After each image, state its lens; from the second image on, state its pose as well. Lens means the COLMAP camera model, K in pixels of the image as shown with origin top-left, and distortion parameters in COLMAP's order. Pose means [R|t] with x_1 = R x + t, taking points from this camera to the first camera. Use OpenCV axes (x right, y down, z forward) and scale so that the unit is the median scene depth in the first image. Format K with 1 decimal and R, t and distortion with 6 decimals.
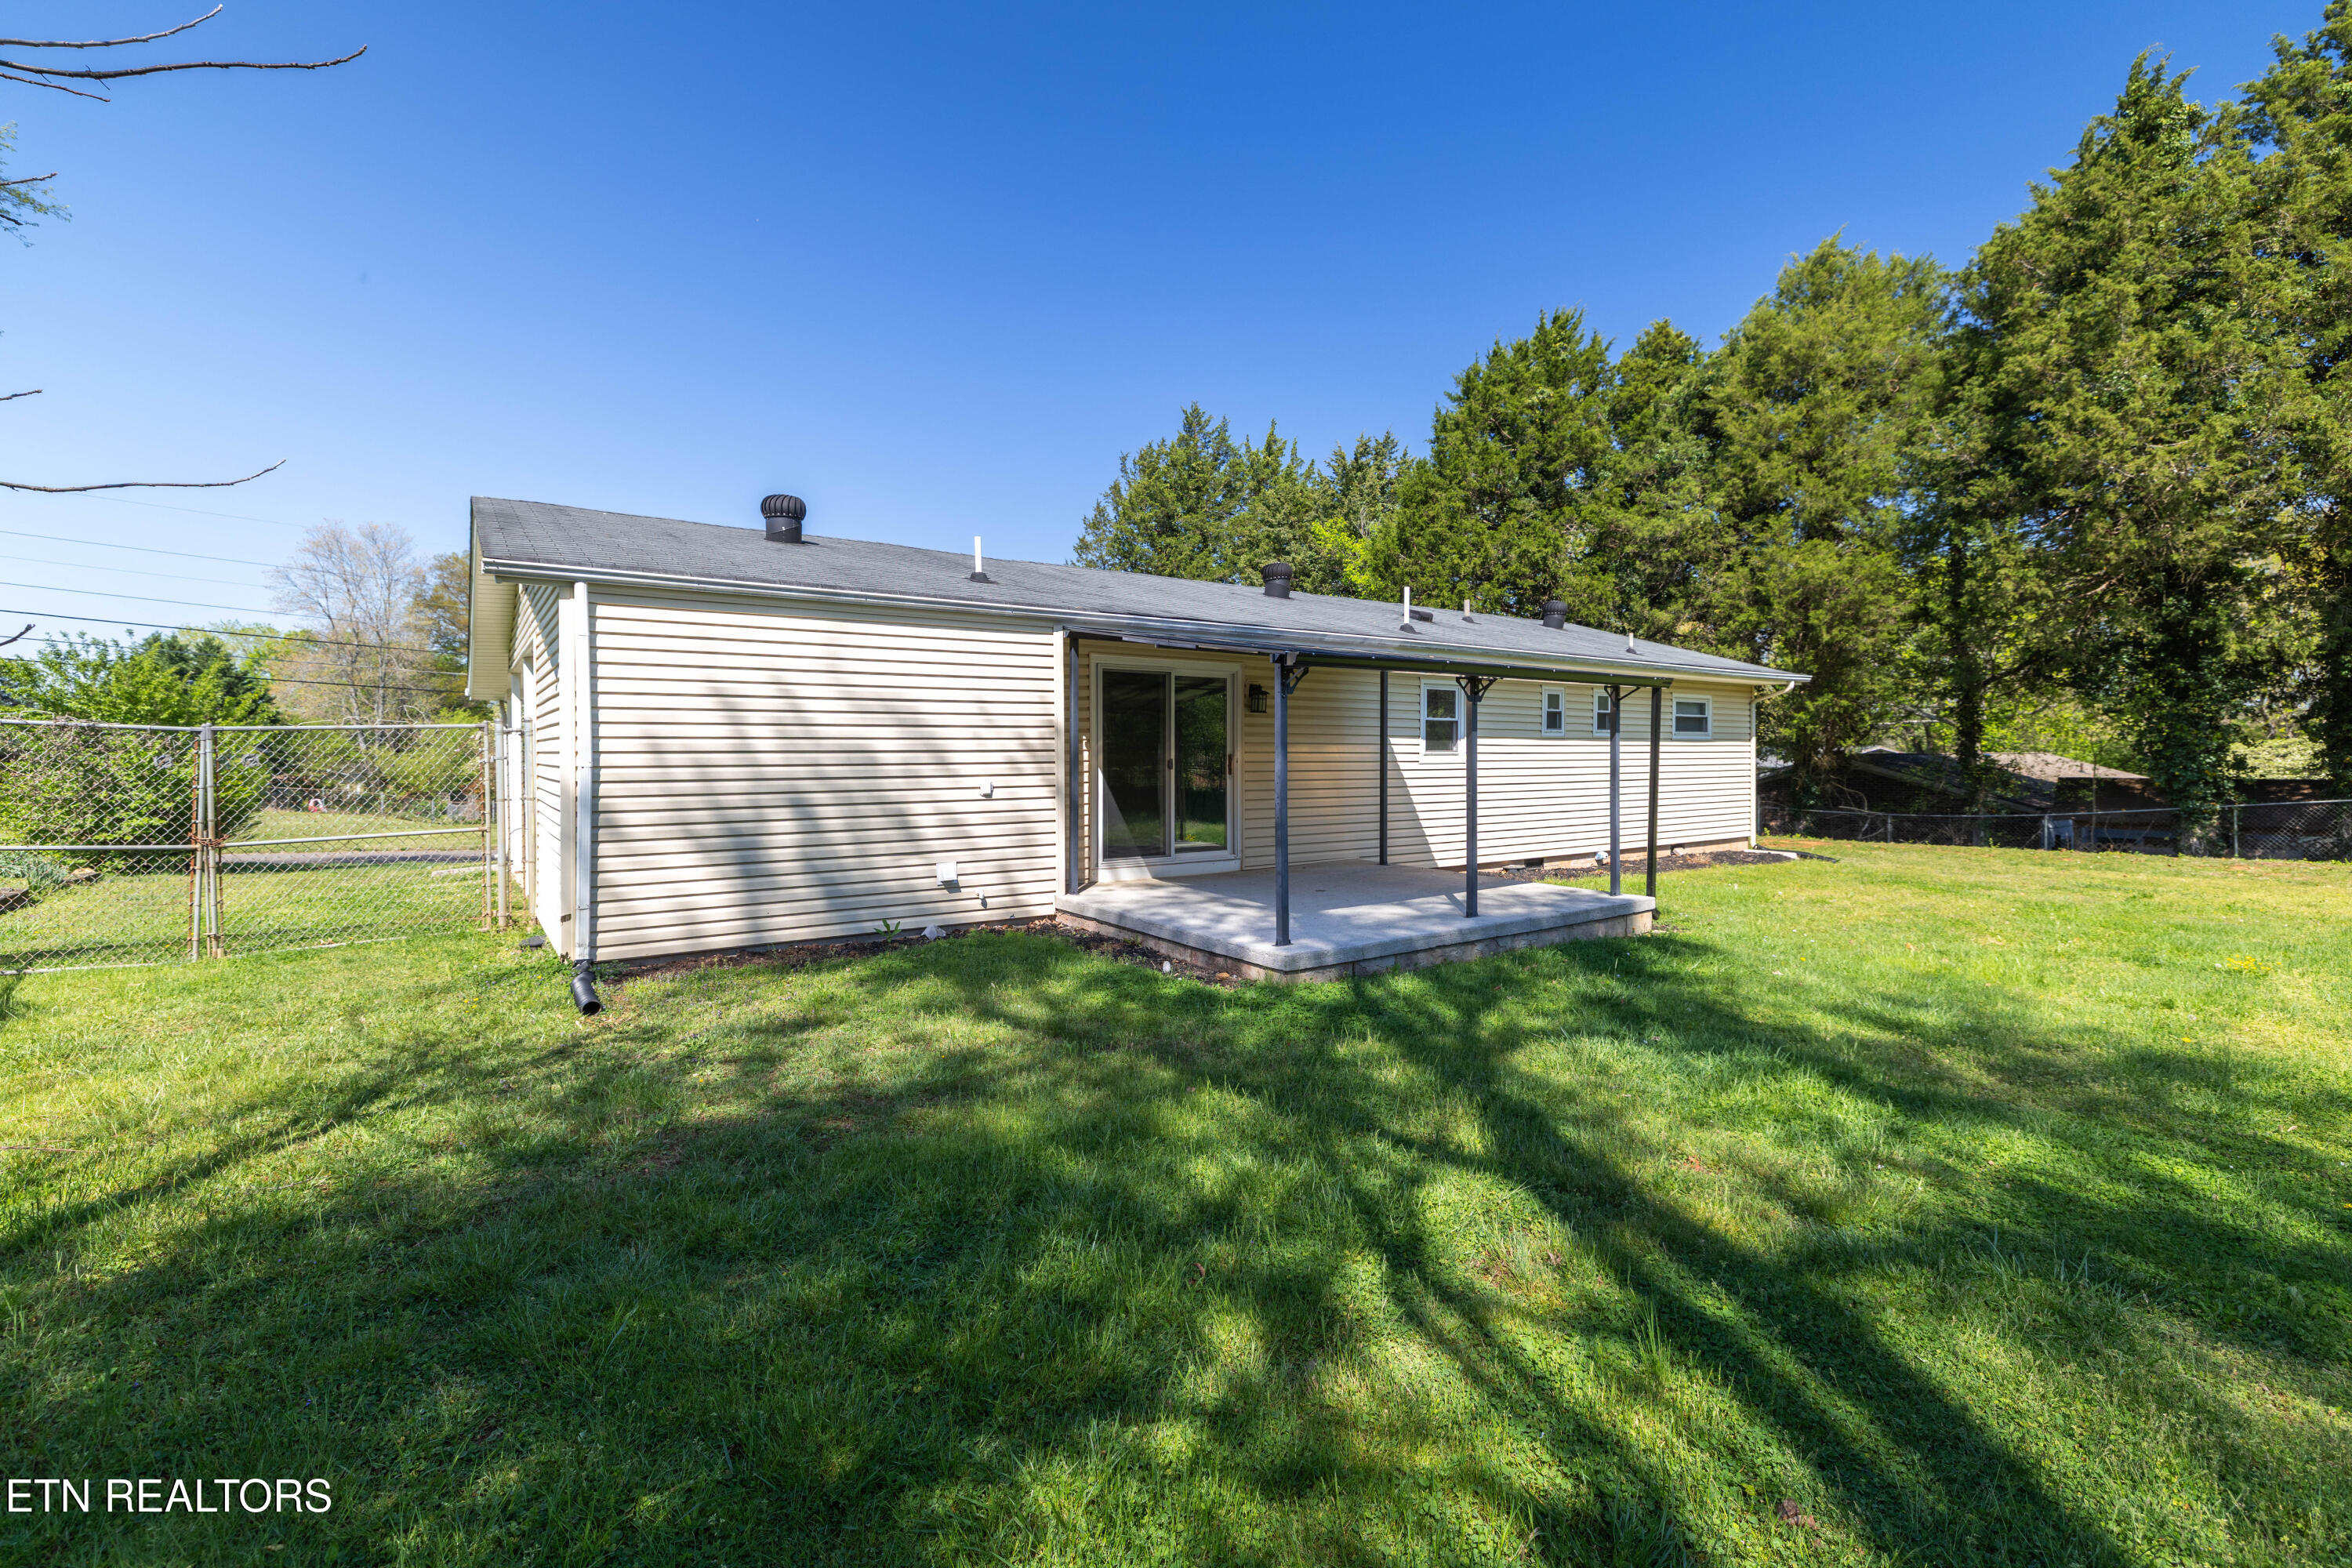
lens RADIAL K [[1038.8, 0, 1170.6], [0, 1038.8, 763.6], [0, 0, 1]] dist [-0.004363, 0.001476]
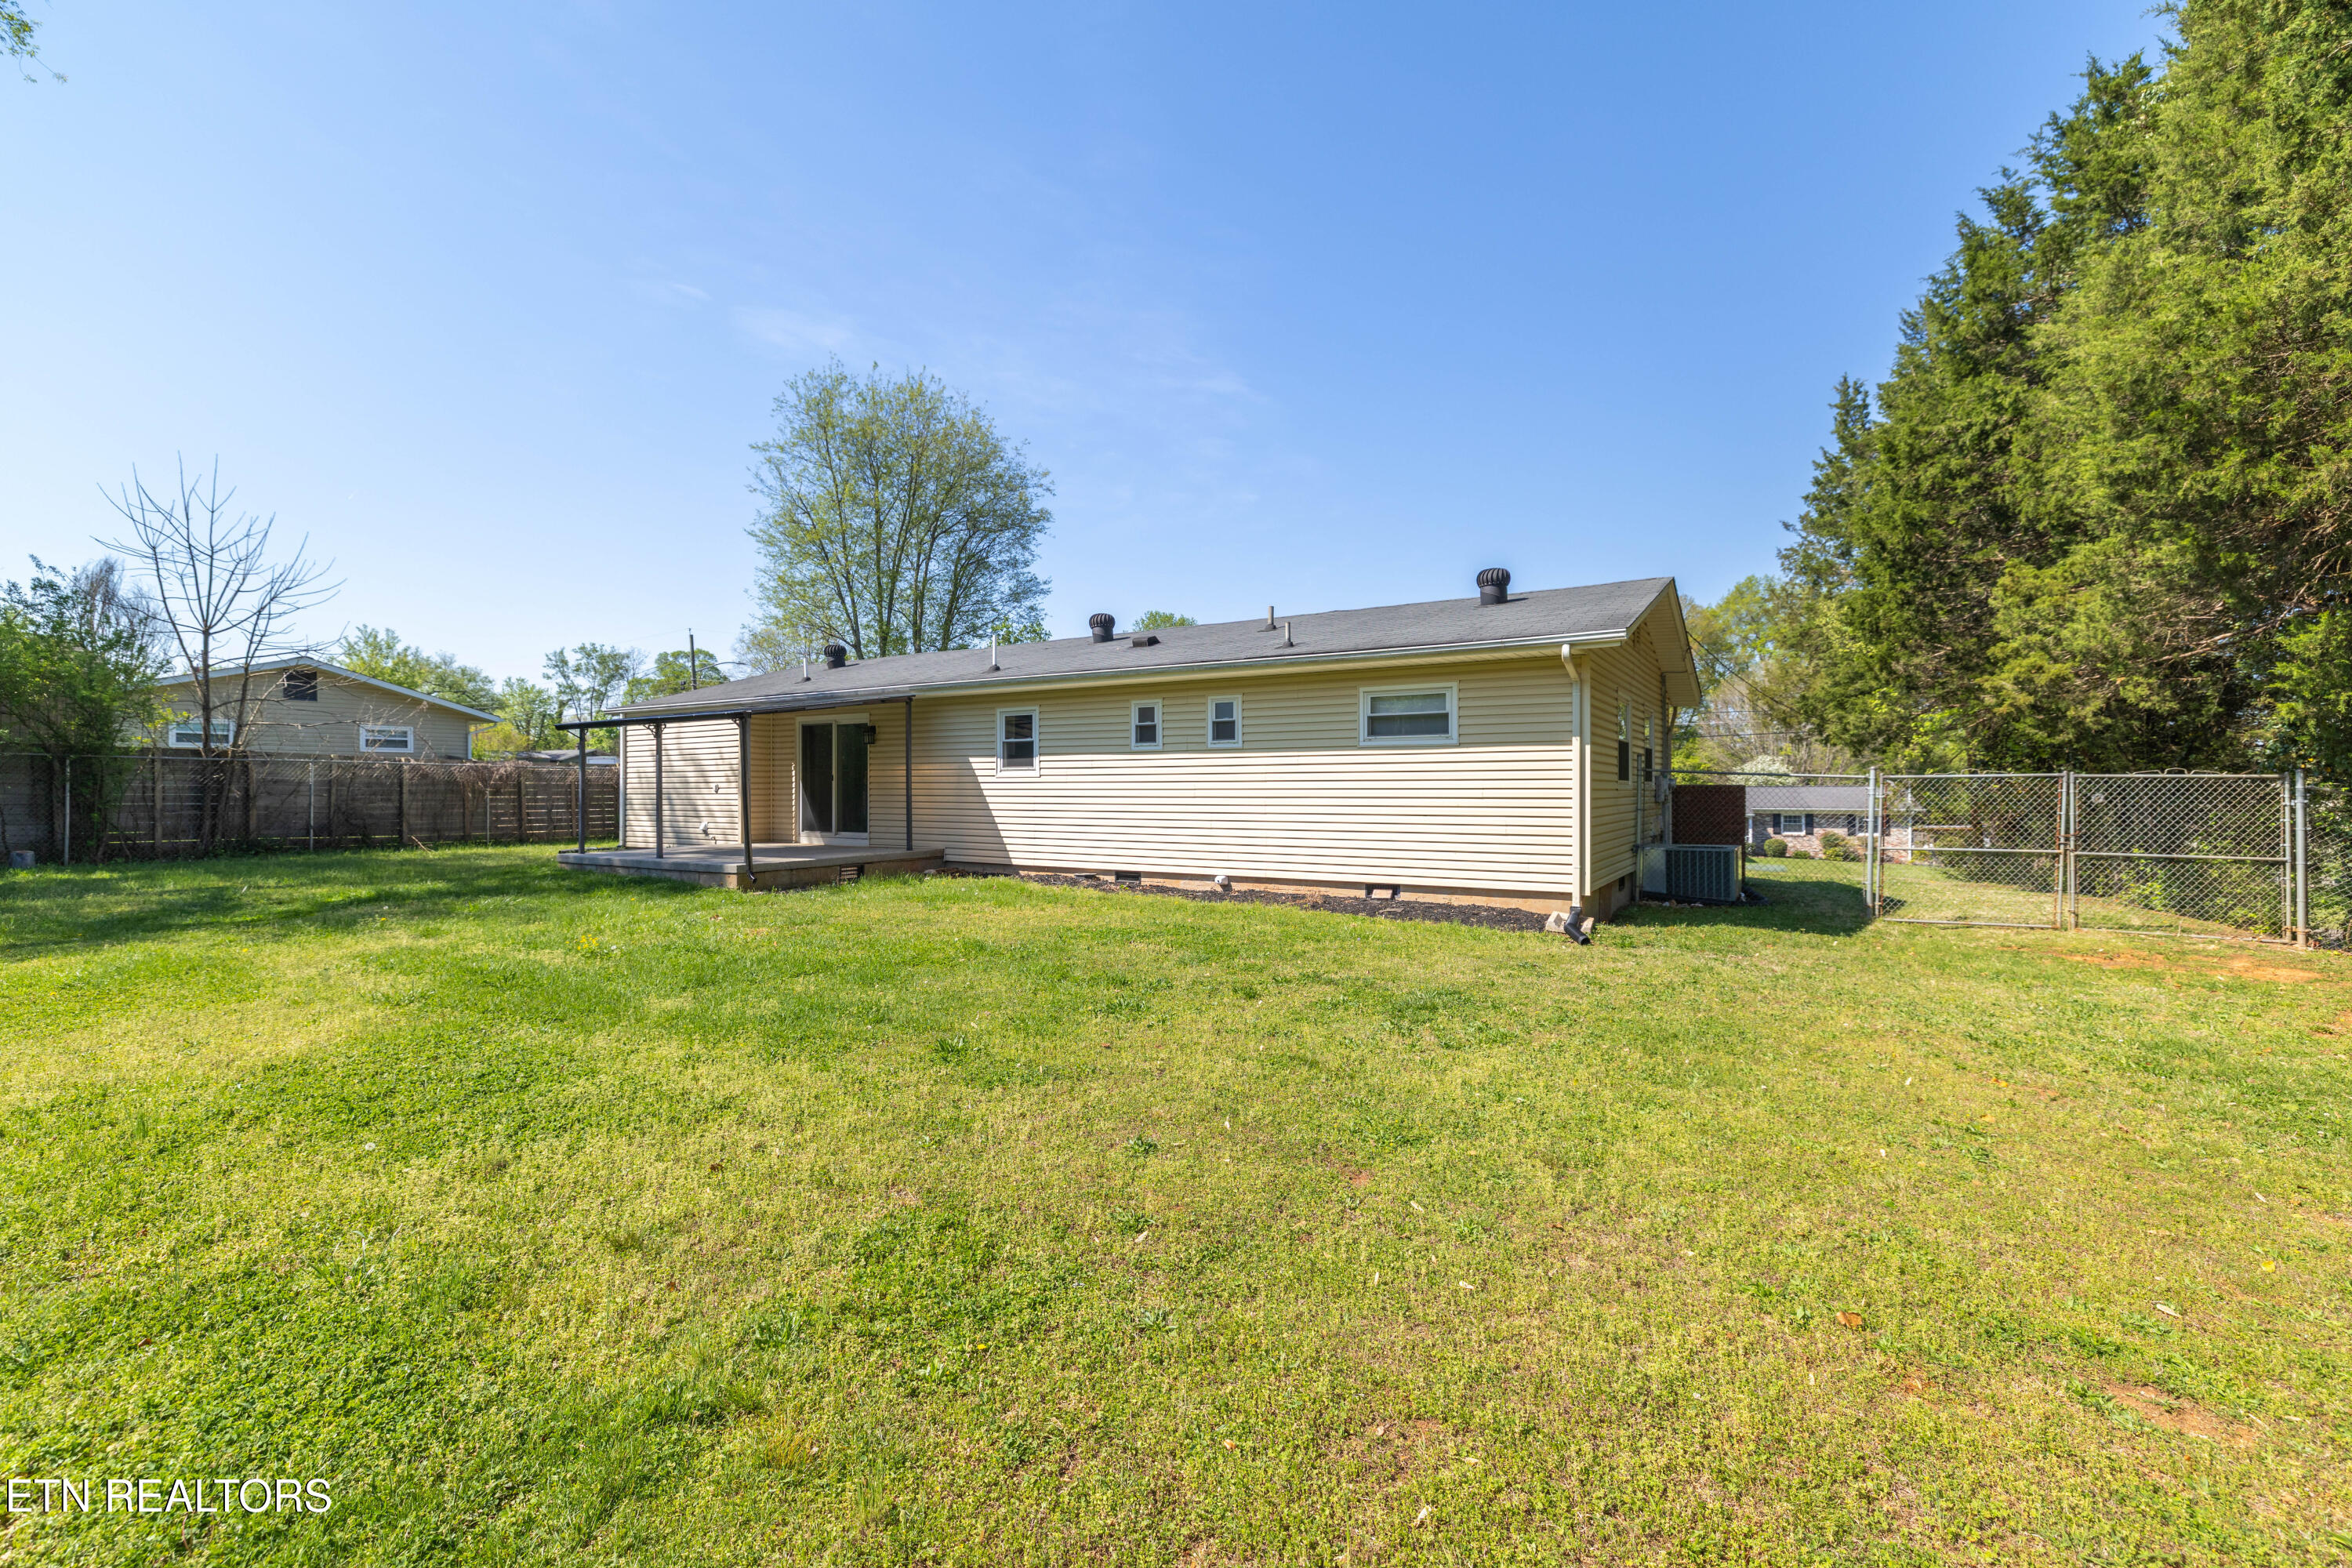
lens RADIAL K [[1038.8, 0, 1177.2], [0, 1038.8, 783.7], [0, 0, 1]] dist [-0.004363, 0.001476]
pose [[0.367405, -0.004758, -0.930049, 1.299617], [-0.009592, 0.999914, -0.008904, 0.014264], [0.930012, 0.012193, 0.367328, 0.664928]]
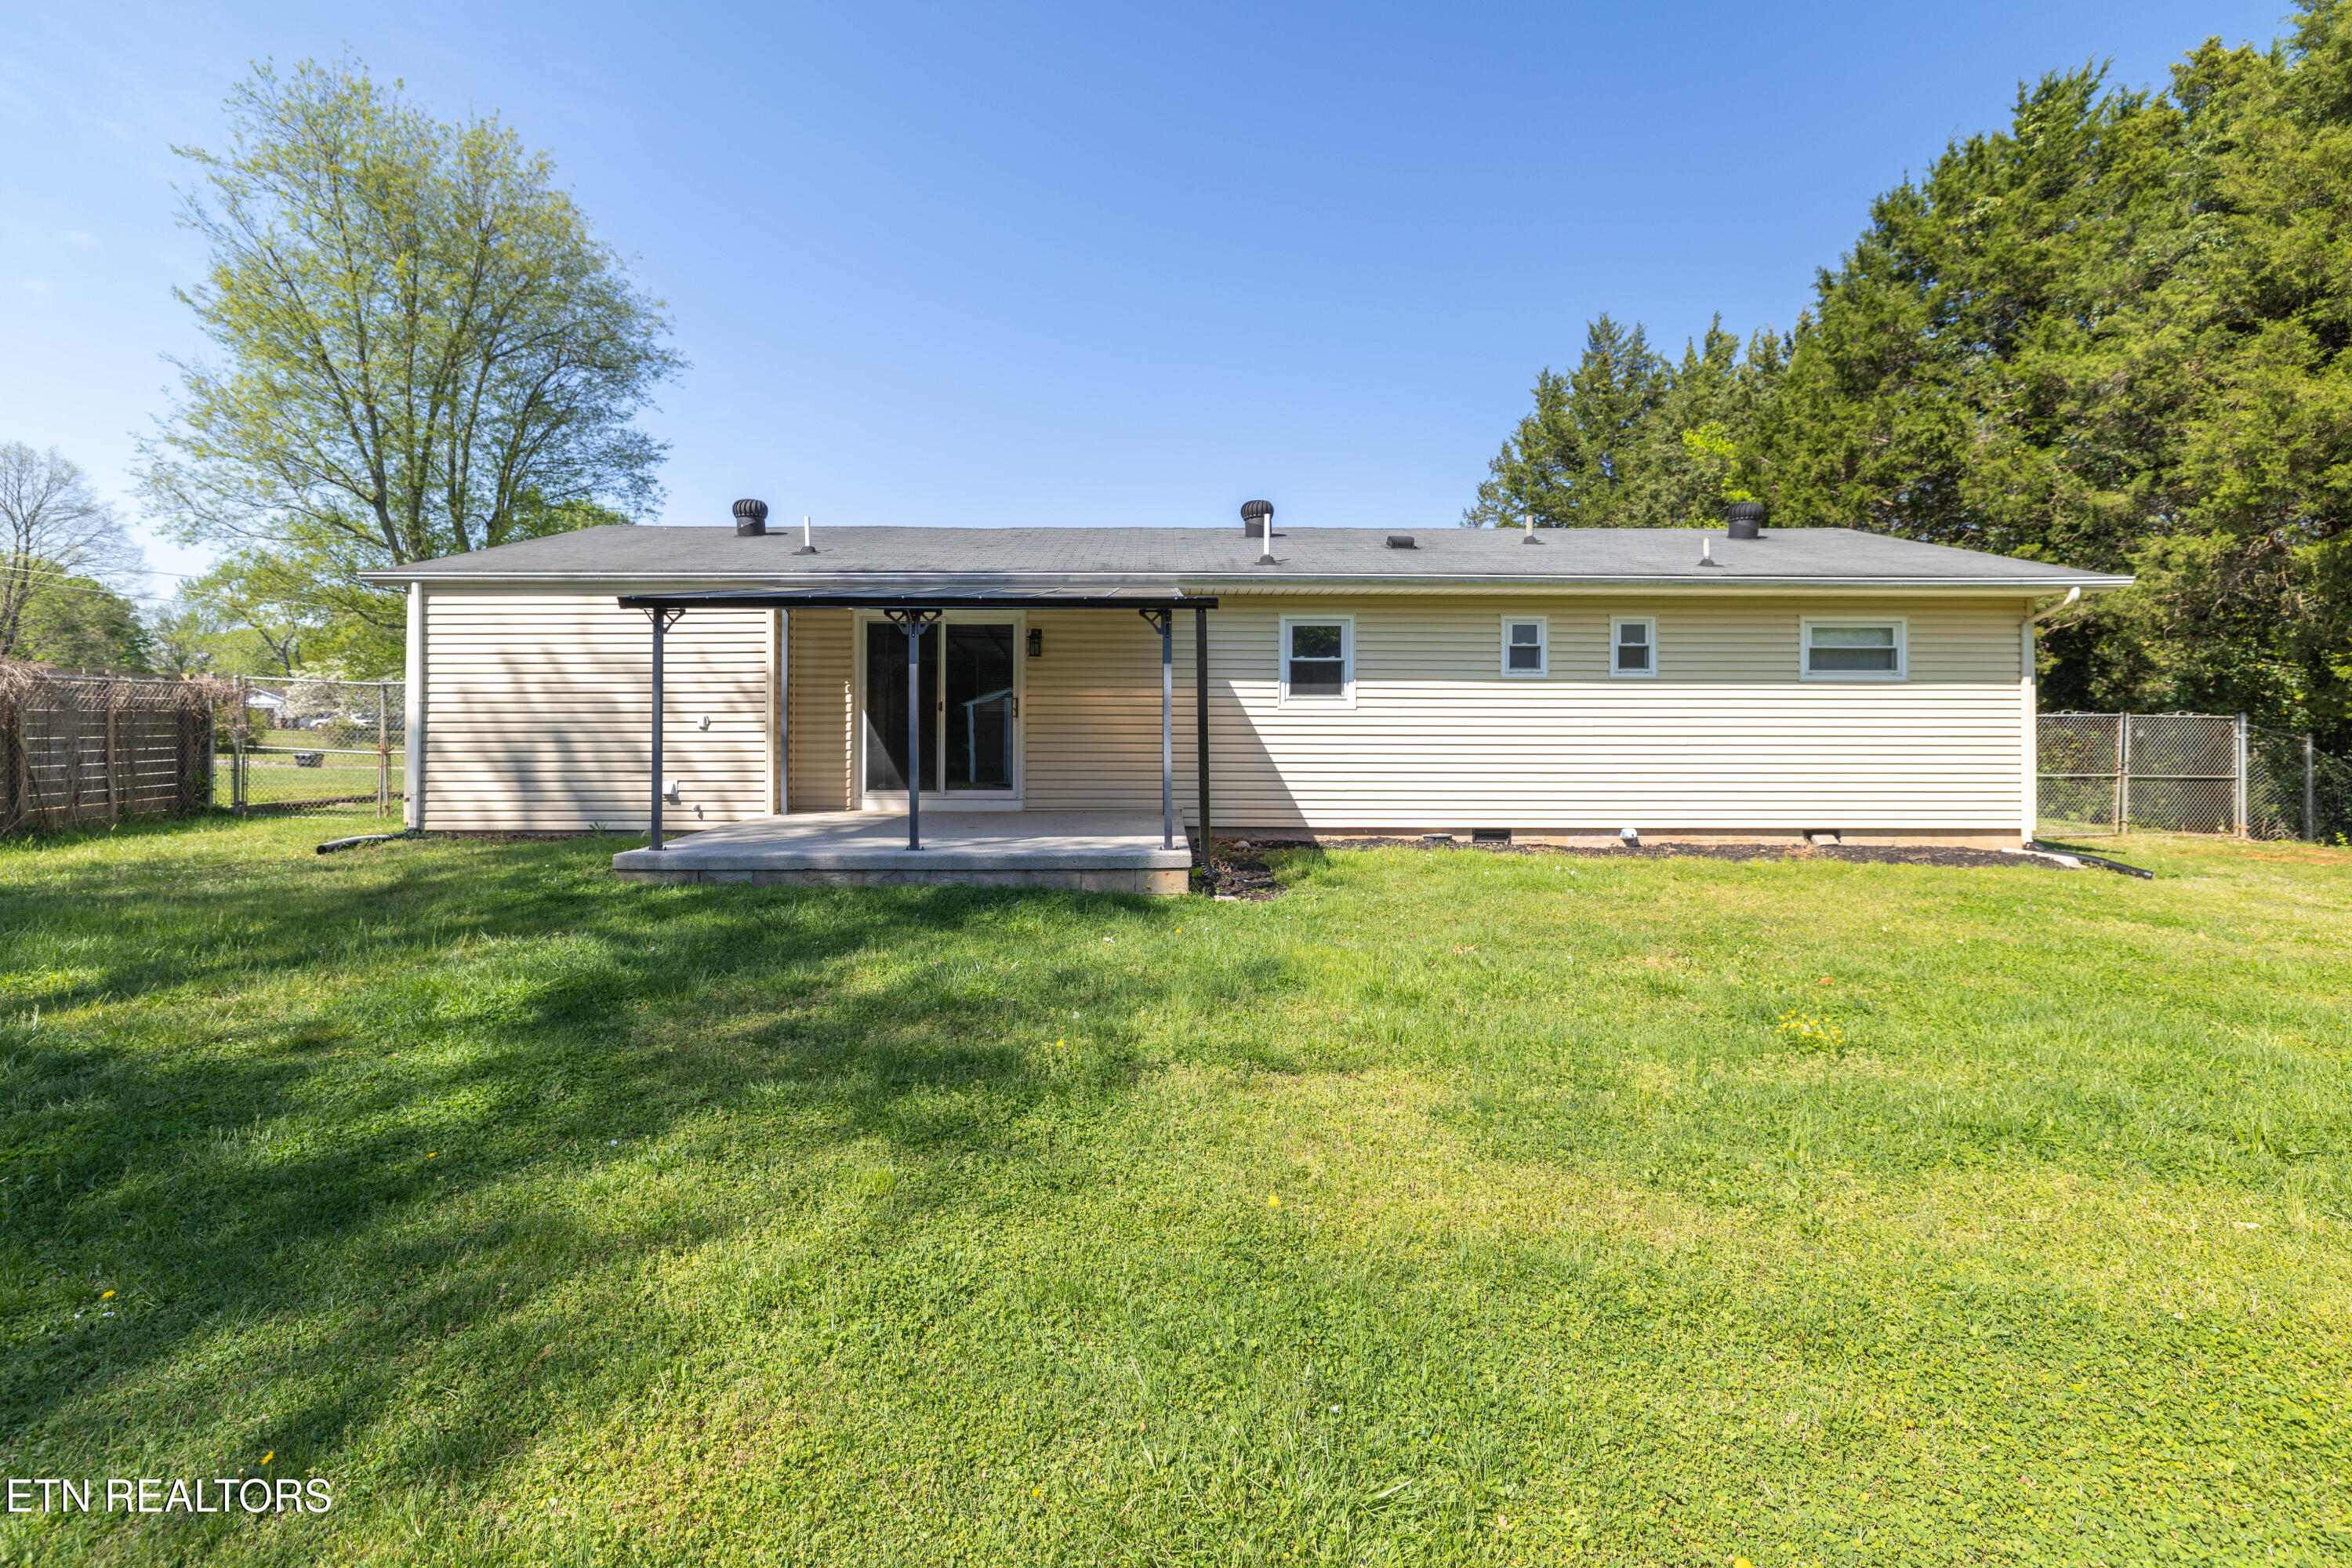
lens RADIAL K [[1038.8, 0, 1105.7], [0, 1038.8, 724.7], [0, 0, 1]] dist [-0.004363, 0.001476]
pose [[0.819660, 0.004883, -0.572829, 0.561462], [-0.009376, 0.999944, -0.004892, 0.016744], [0.572773, 0.009381, 0.819660, 0.160156]]
